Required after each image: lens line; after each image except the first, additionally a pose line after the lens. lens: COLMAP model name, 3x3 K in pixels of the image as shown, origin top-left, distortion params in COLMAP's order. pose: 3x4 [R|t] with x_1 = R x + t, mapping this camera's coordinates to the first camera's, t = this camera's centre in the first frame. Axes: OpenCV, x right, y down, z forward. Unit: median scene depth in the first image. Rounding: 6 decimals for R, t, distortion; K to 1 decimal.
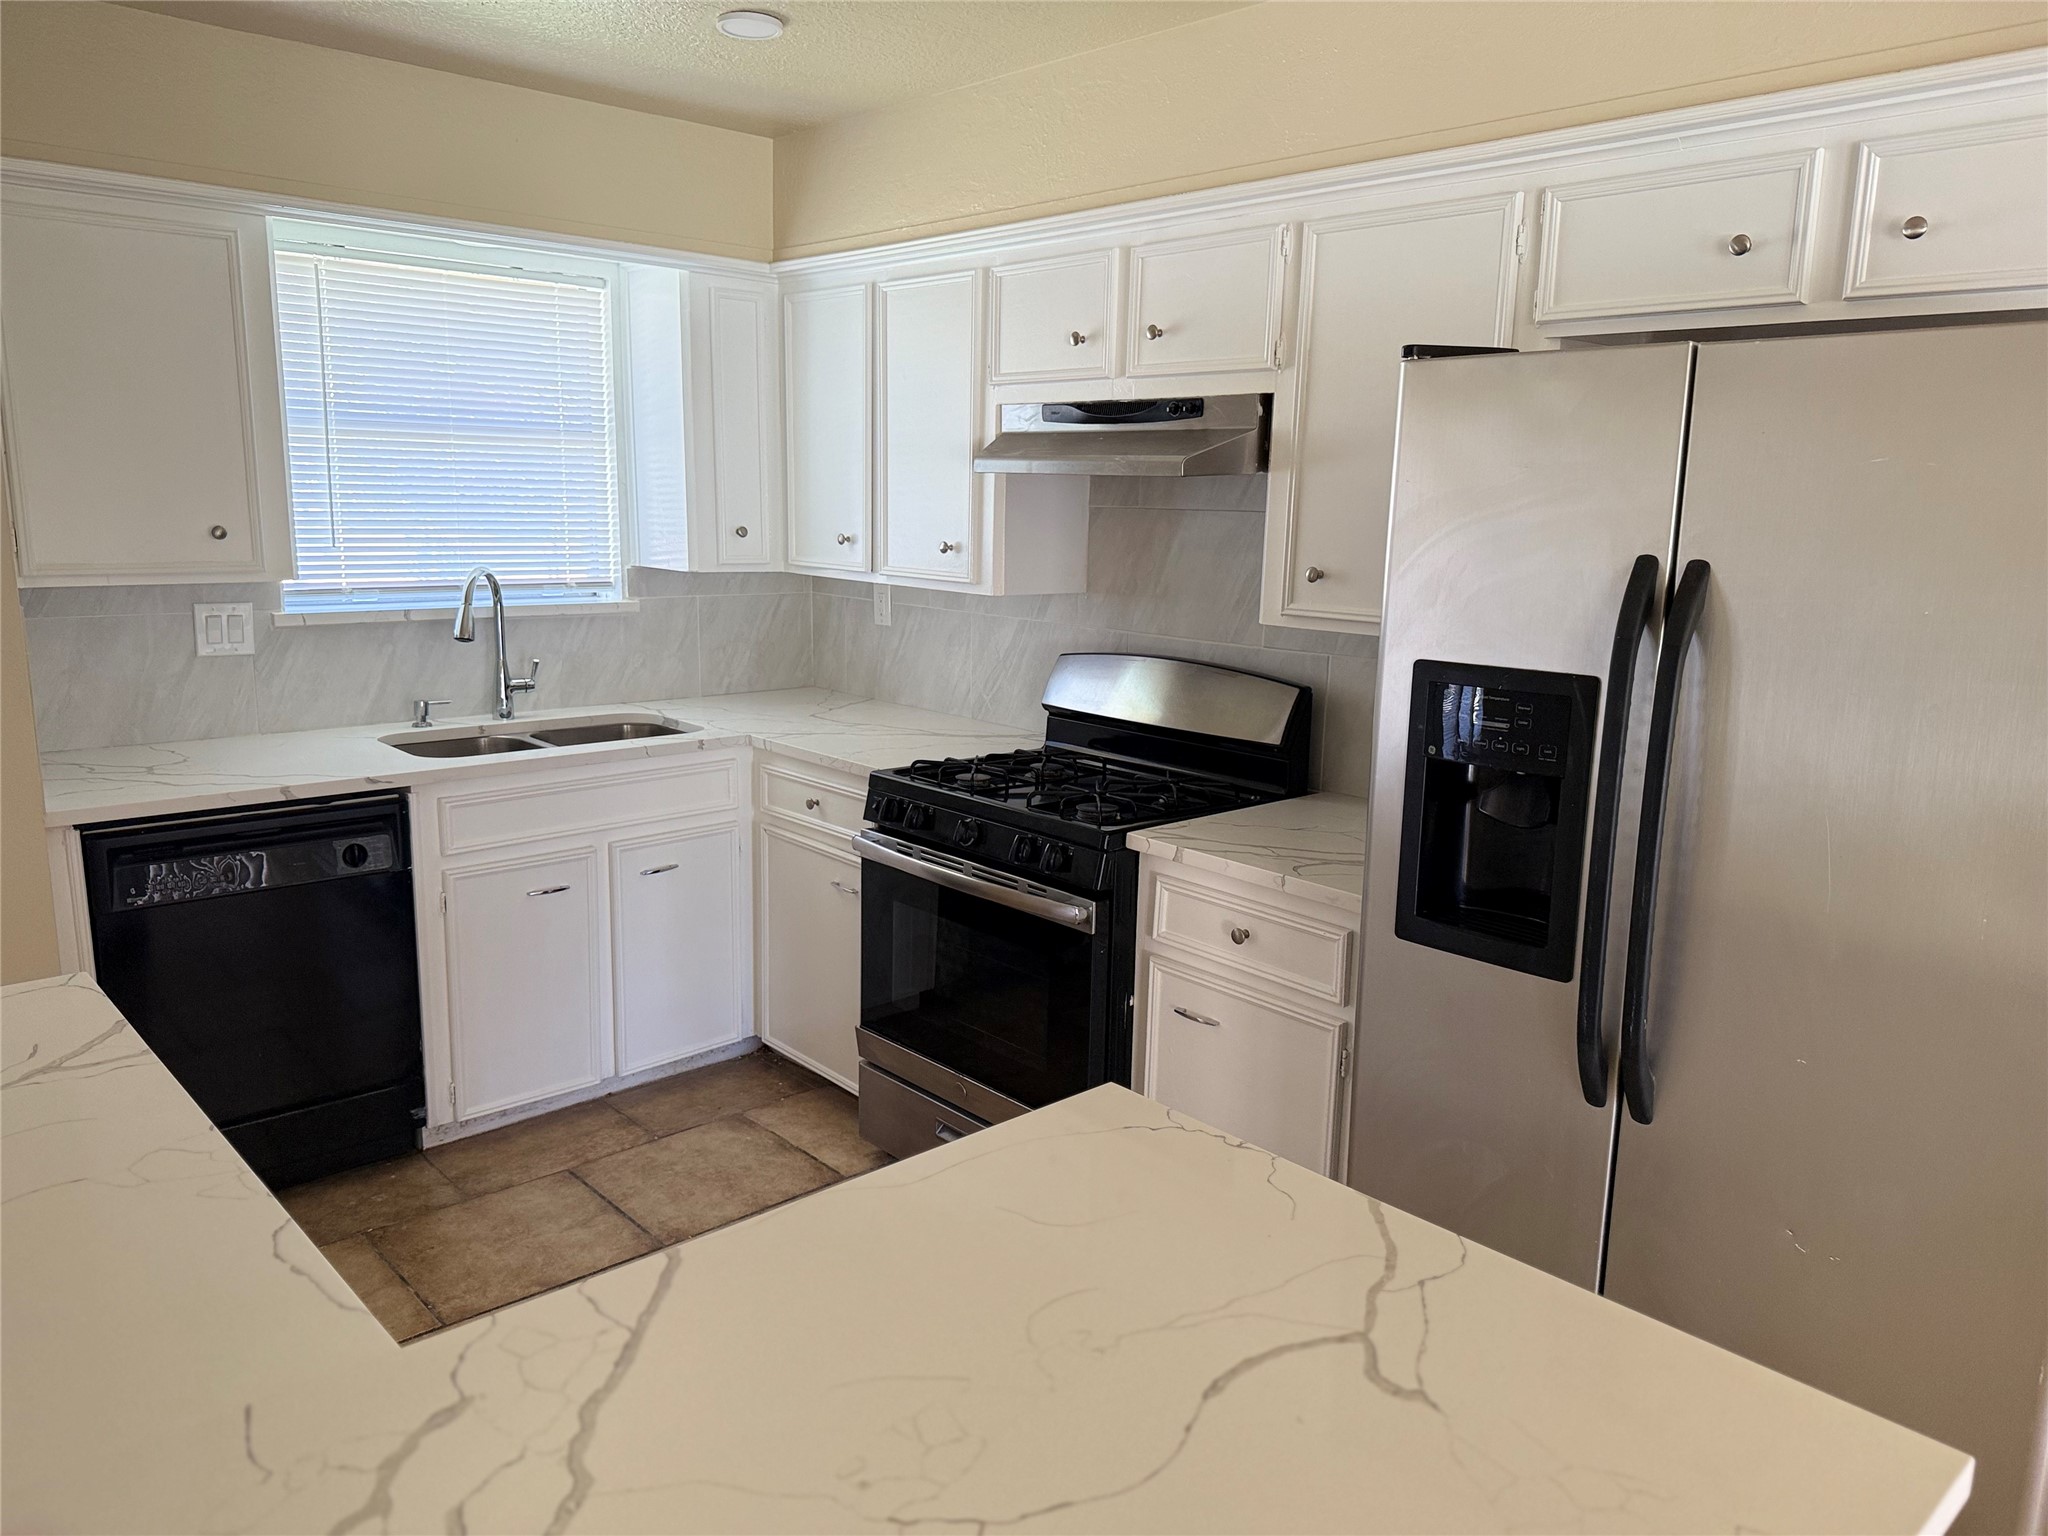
lens RADIAL K [[1423.9, 0, 1017.9], [0, 1423.9, 766.7], [0, 0, 1]] dist [0.121904, -0.193382]
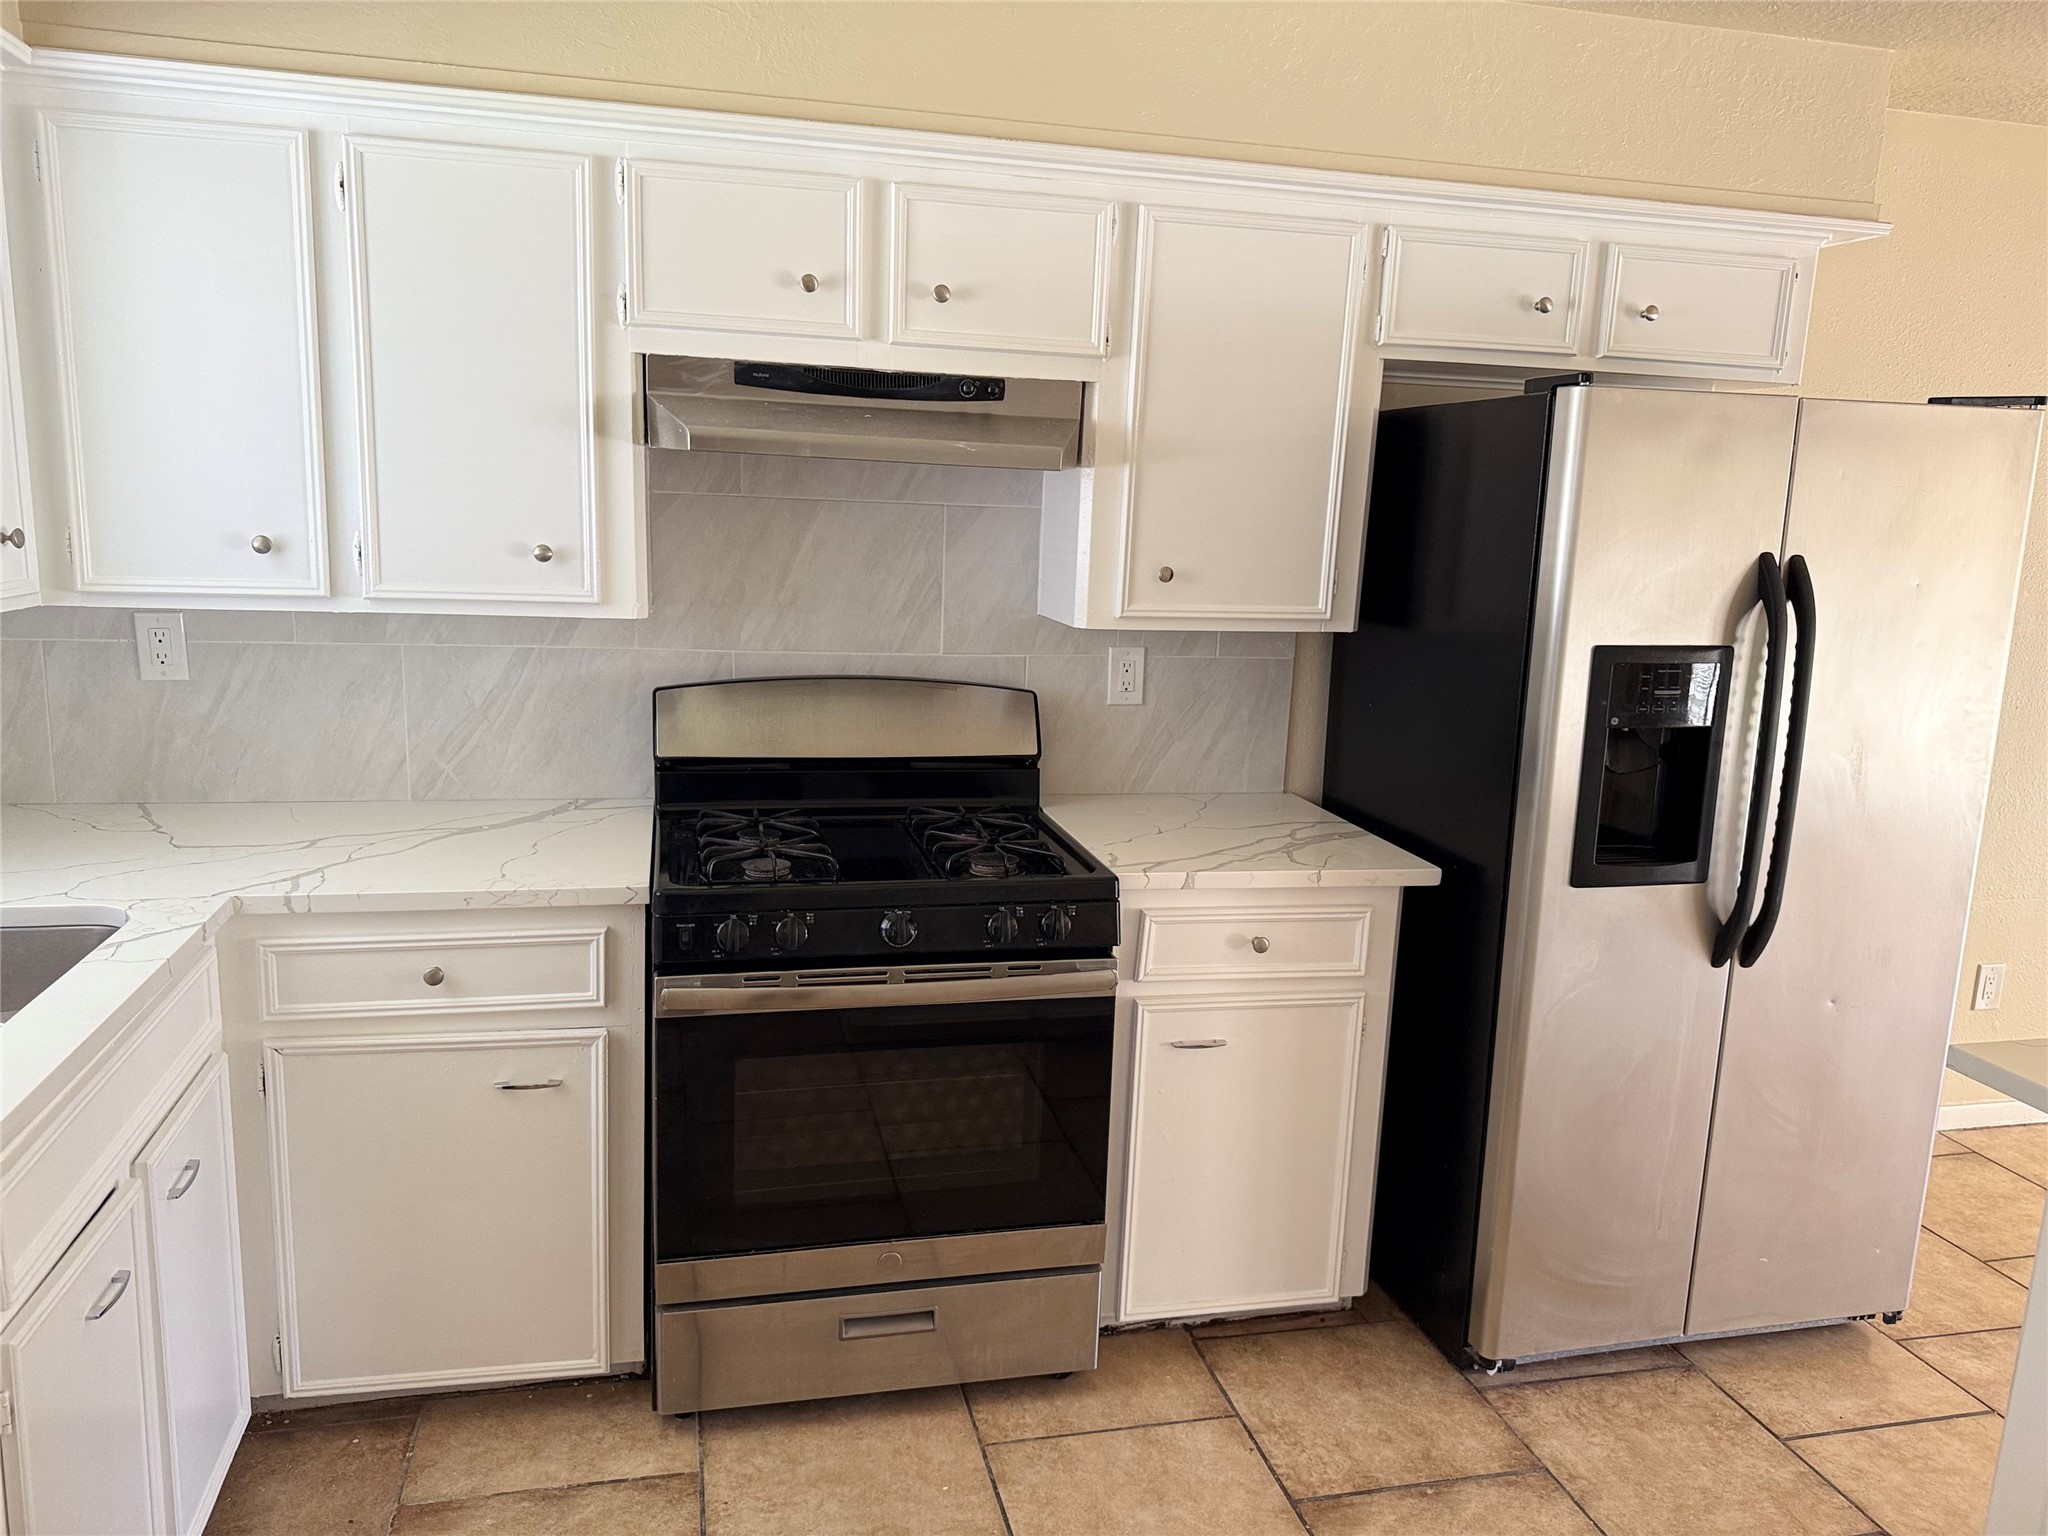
lens RADIAL K [[1423.9, 0, 1017.9], [0, 1423.9, 766.7], [0, 0, 1]] dist [0.121904, -0.193382]
pose [[0.501002, -0.171767, 0.848229, -0.597073], [0.141073, 0.983206, 0.115776, -0.112386], [-0.853871, 0.061659, 0.516820, 0.501836]]
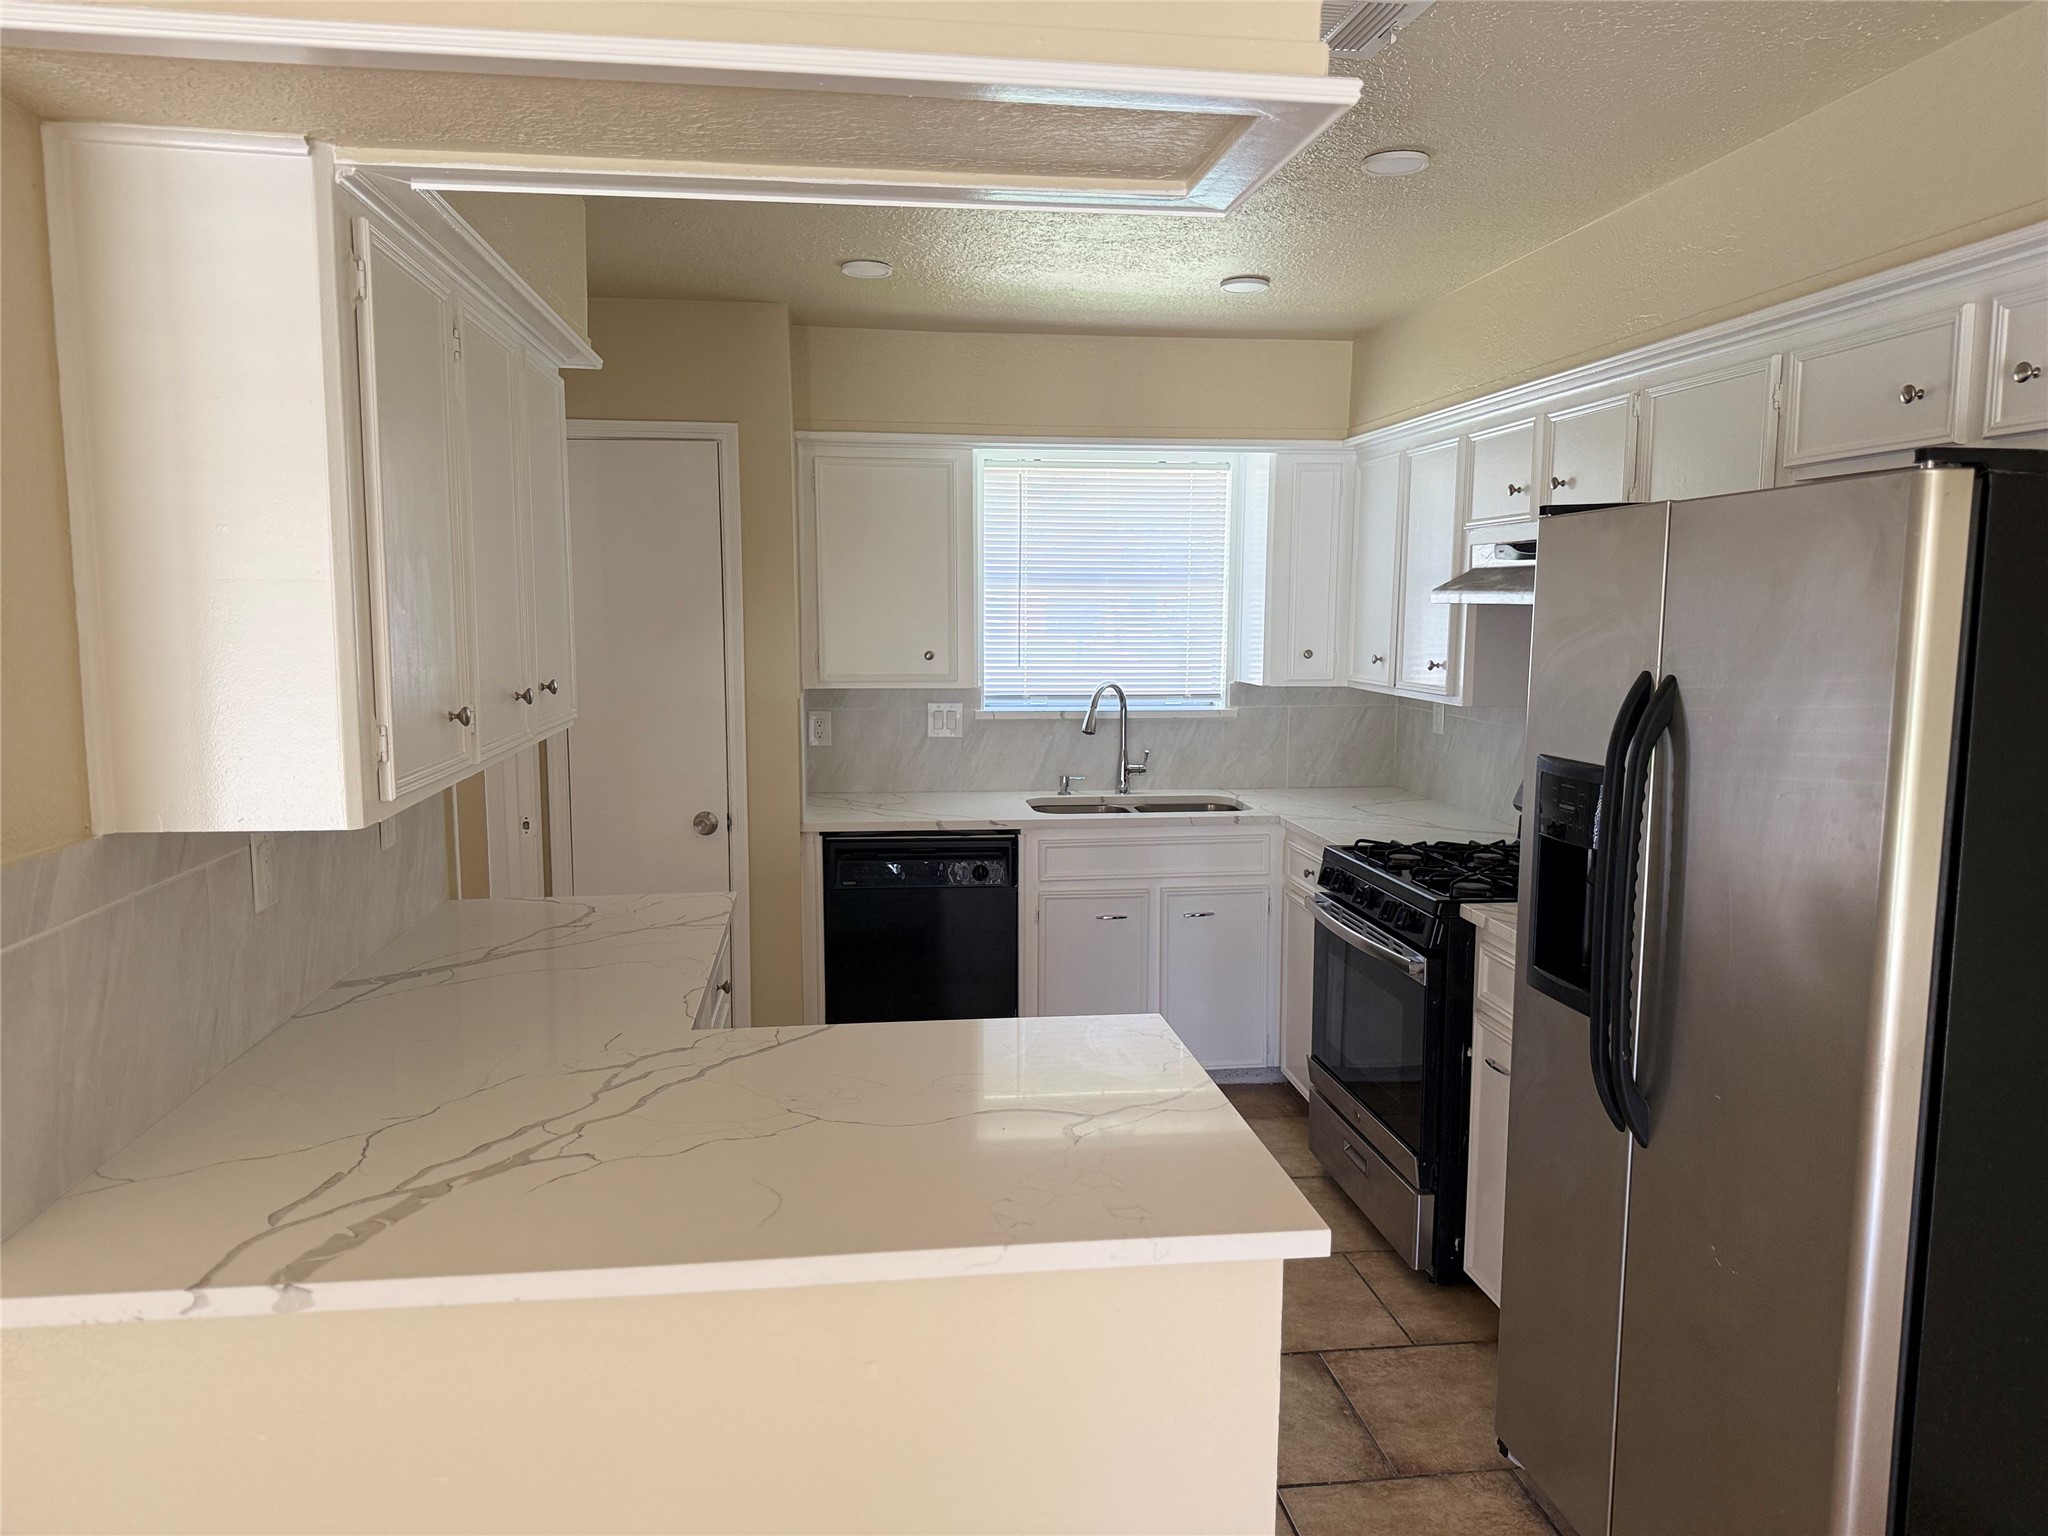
lens RADIAL K [[1423.9, 0, 1017.9], [0, 1423.9, 766.7], [0, 0, 1]] dist [0.121904, -0.193382]
pose [[0.815020, 0.046664, -0.577551, 0.392932], [-0.096112, 0.993831, -0.055332, 0.029464], [0.571406, 0.100606, 0.814478, -0.162652]]
